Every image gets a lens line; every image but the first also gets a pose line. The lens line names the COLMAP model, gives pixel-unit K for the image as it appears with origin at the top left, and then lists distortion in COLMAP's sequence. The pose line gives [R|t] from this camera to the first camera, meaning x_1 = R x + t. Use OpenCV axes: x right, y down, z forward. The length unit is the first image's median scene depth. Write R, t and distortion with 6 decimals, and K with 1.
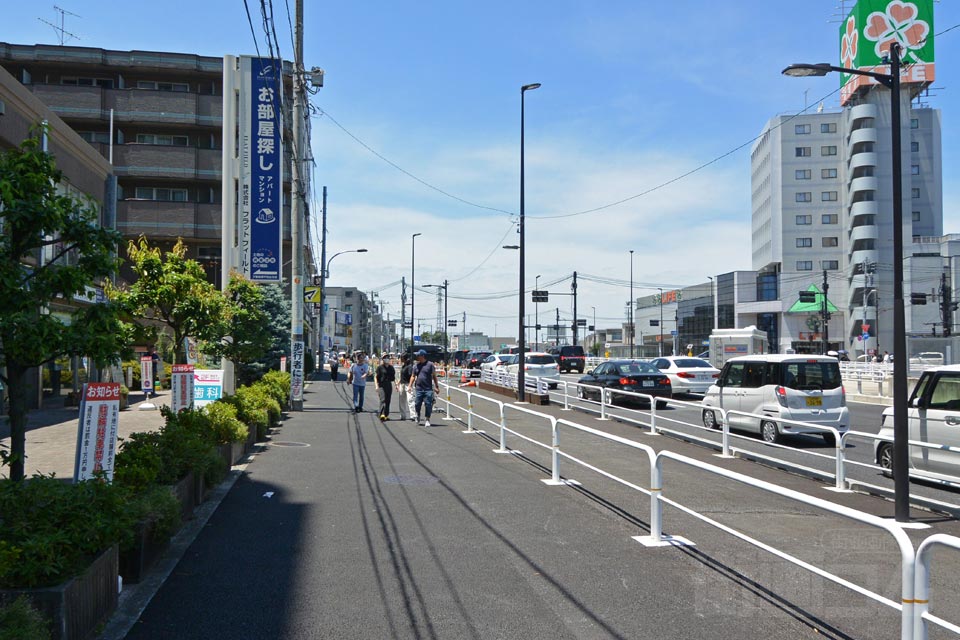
lens RADIAL K [[744.9, 0, 477.8], [0, 744.9, 332.6], [0, 0, 1]] dist [0.001992, 0.000490]
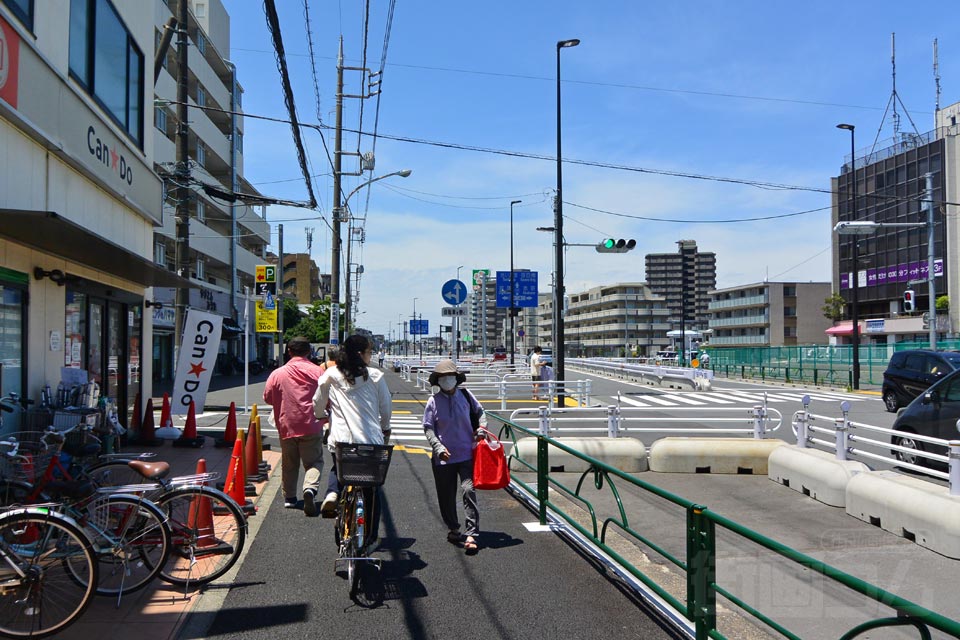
lens RADIAL K [[702.6, 0, 477.5], [0, 702.6, 329.7], [0, 0, 1]] dist [-0.003026, -0.003673]
pose [[0.999798, -0.005833, -0.019222, 0.581795], [0.005902, 0.999976, 0.003519, -0.104663], [0.019201, -0.003632, 0.999809, -2.941095]]
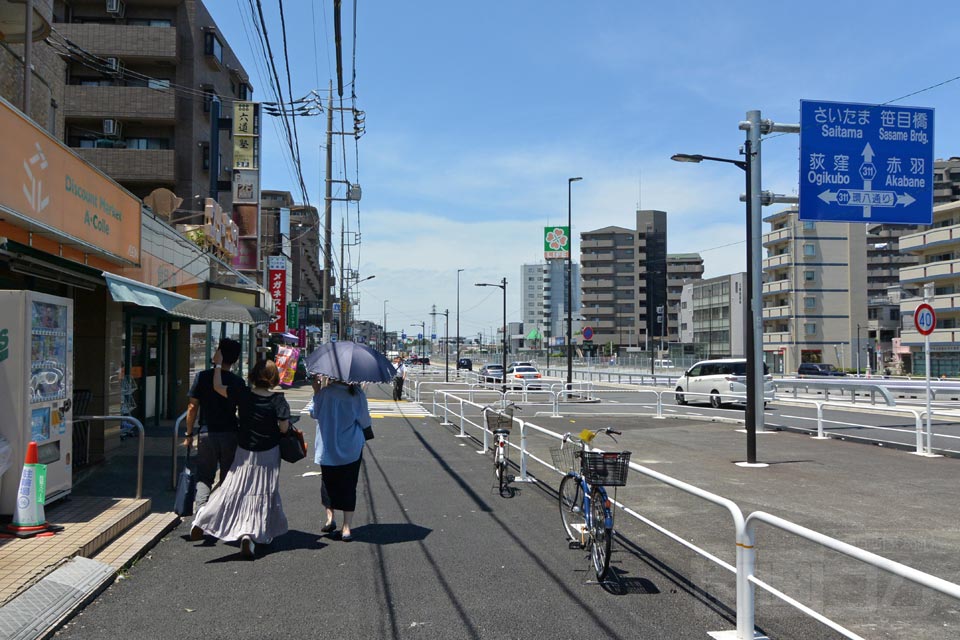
lens RADIAL K [[722.7, 0, 480.0], [0, 722.7, 320.0], [0, 0, 1]] dist [-0.002497, -0.004772]
pose [[0.999642, -0.001609, -0.026696, 0.323247], [0.001245, 0.999906, -0.013649, -0.060121], [0.026715, 0.013611, 0.999550, -1.602093]]
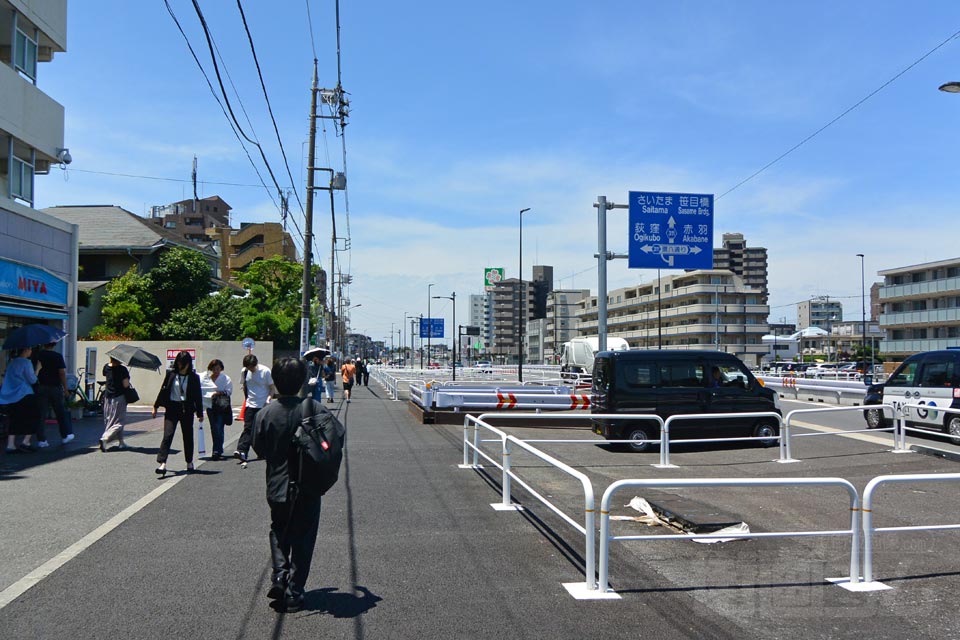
lens RADIAL K [[722.7, 0, 480.0], [0, 722.7, 320.0], [0, 0, 1]] dist [-0.002497, -0.004772]
pose [[0.999809, -0.001937, -0.019449, 0.527541], [0.001531, 0.999781, -0.020860, -0.093928], [0.019485, 0.020826, 0.999593, -2.599408]]
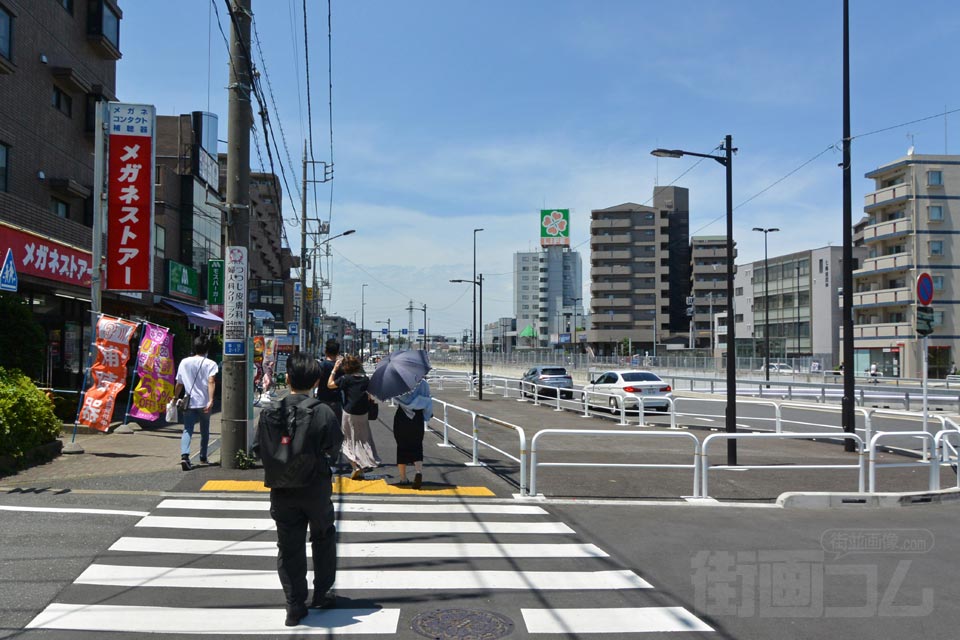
lens RADIAL K [[751.6, 0, 480.0], [0, 751.6, 320.0], [0, 0, 1]] dist [0.004691, 0.000909]
pose [[0.999987, 0.000203, 0.005100, 0.281582], [-0.000142, 0.999929, -0.011945, -0.050866], [-0.005102, 0.011944, 0.999916, -1.391508]]
